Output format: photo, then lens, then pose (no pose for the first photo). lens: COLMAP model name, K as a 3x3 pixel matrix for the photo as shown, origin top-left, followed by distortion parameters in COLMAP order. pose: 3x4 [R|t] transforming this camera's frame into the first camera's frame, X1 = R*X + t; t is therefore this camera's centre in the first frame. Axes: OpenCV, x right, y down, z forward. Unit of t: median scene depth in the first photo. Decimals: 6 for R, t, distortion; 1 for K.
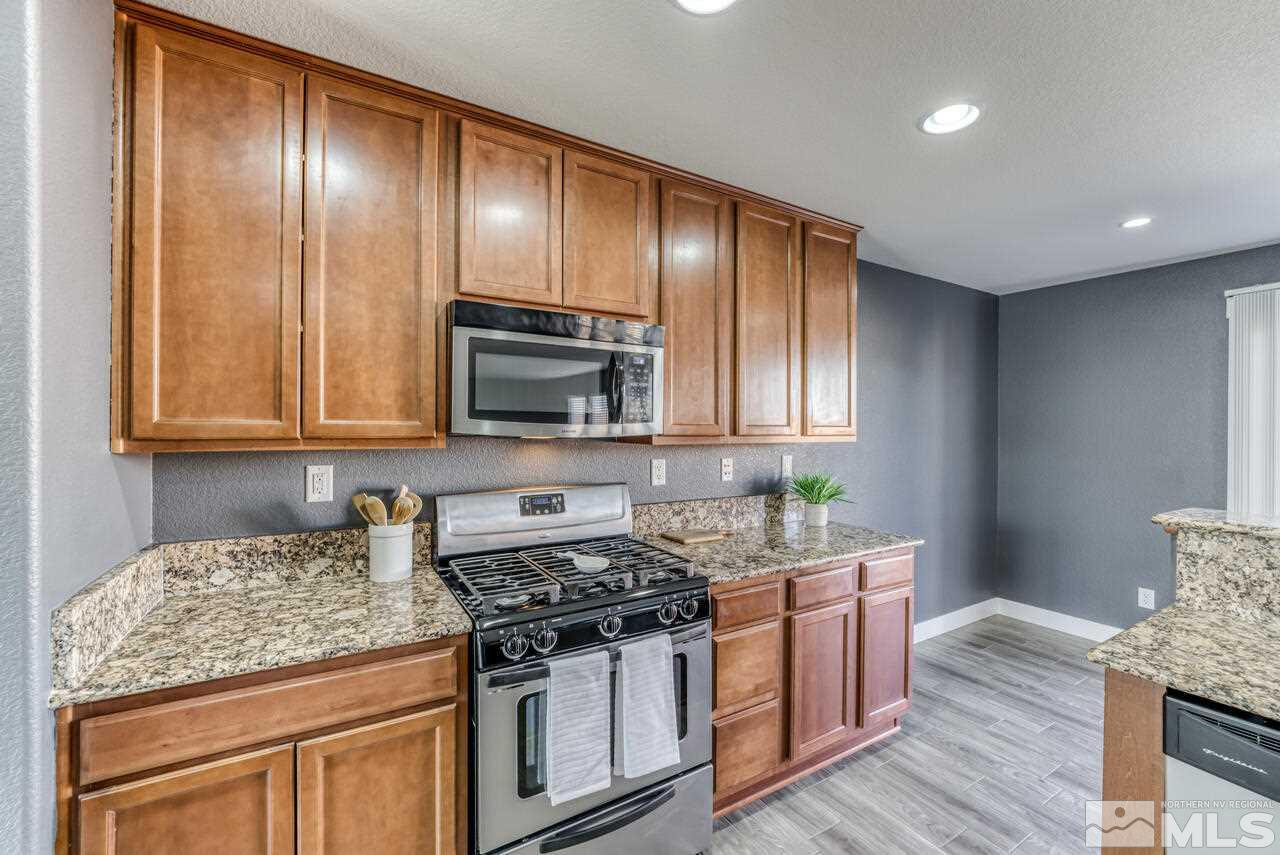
lens RADIAL K [[519.0, 0, 635.8], [0, 519.0, 431.3], [0, 0, 1]] dist [-0.016488, 0.005038]
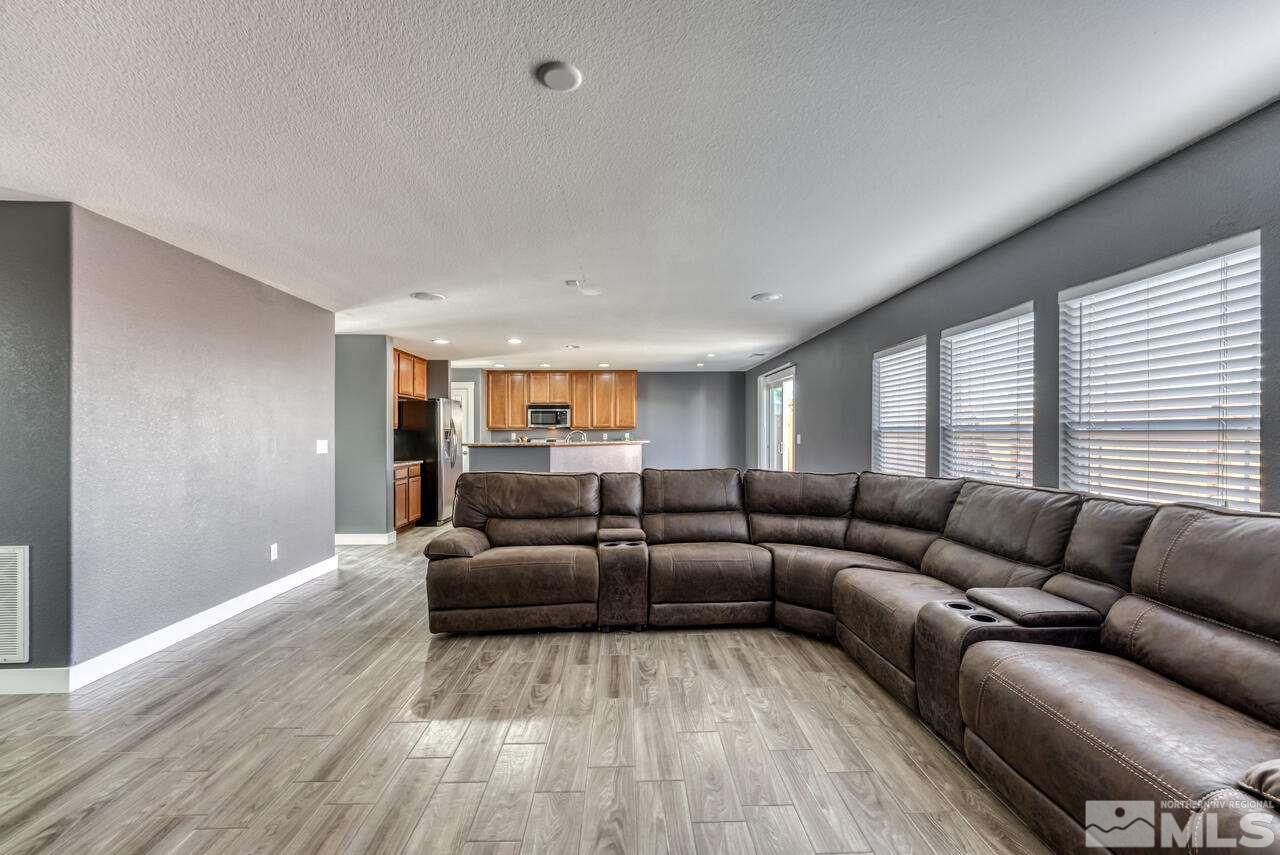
lens RADIAL K [[519.0, 0, 639.9], [0, 519.0, 433.1], [0, 0, 1]] dist [-0.016488, 0.005038]
pose [[0.869167, -0.010686, -0.494403, 3.656903], [0.008258, 0.999941, -0.007095, 0.125260], [0.494449, 0.002084, 0.869204, -3.504817]]
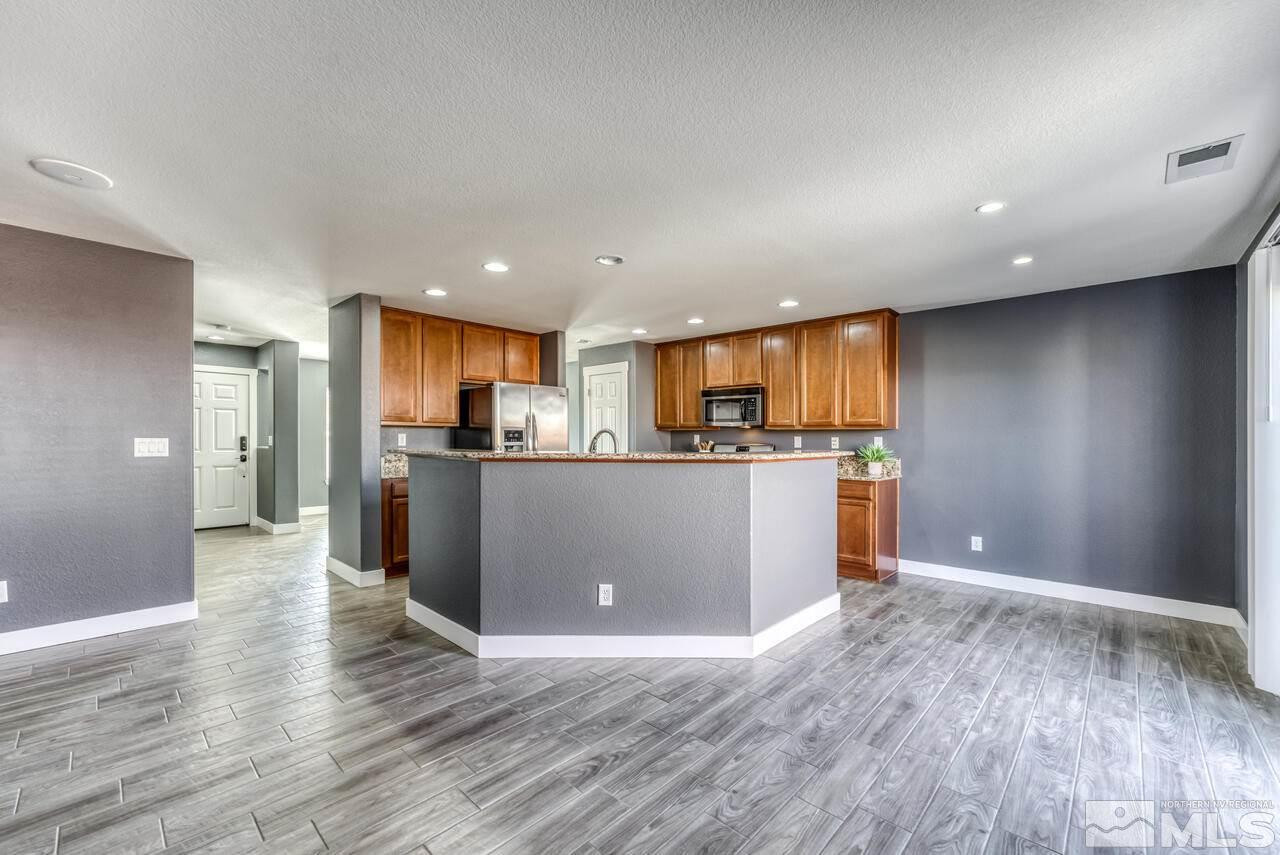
lens RADIAL K [[519.0, 0, 621.2], [0, 519.0, 440.6], [0, 0, 1]] dist [-0.016488, 0.005038]
pose [[0.253053, 0.007826, -0.967421, 3.126331], [-0.012974, 0.999905, 0.004695, 0.105255], [0.967365, 0.011363, 0.253131, -0.531492]]
